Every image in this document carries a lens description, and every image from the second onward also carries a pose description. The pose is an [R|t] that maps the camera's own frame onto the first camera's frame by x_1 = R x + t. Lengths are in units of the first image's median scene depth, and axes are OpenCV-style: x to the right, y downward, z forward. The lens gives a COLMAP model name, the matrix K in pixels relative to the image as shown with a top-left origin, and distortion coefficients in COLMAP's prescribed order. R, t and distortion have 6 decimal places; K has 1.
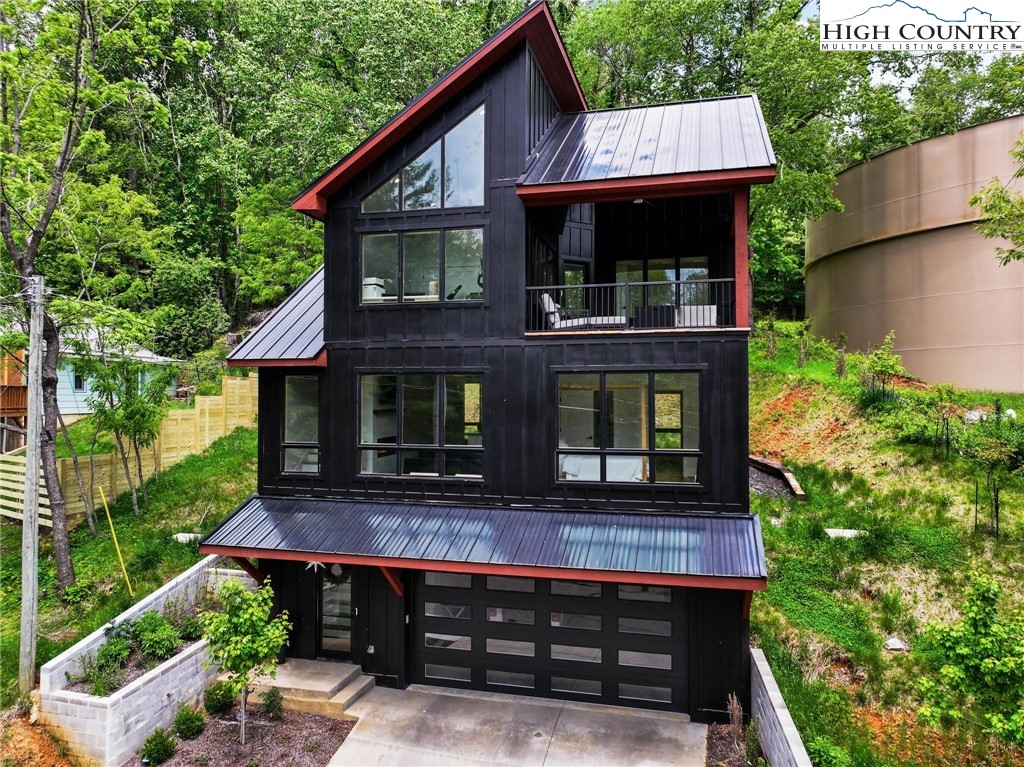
lens RADIAL K [[722.9, 0, 516.6], [0, 722.9, 384.0], [0, 0, 1]] dist [-0.002125, 0.014404]
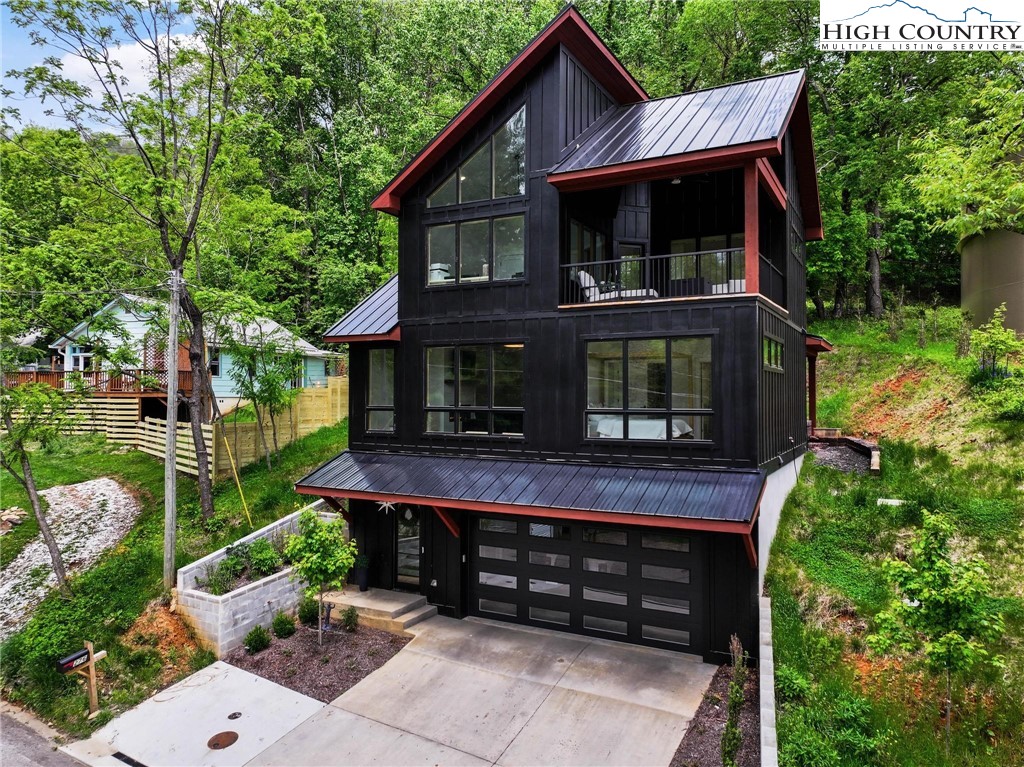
lens RADIAL K [[722.9, 0, 509.6], [0, 722.9, 382.7], [0, 0, 1]] dist [-0.002125, 0.014404]
pose [[0.970947, -0.002228, -0.239283, 0.198015], [0.001702, 0.999996, -0.002403, 0.048810], [0.239287, 0.001926, 0.970947, -0.100067]]
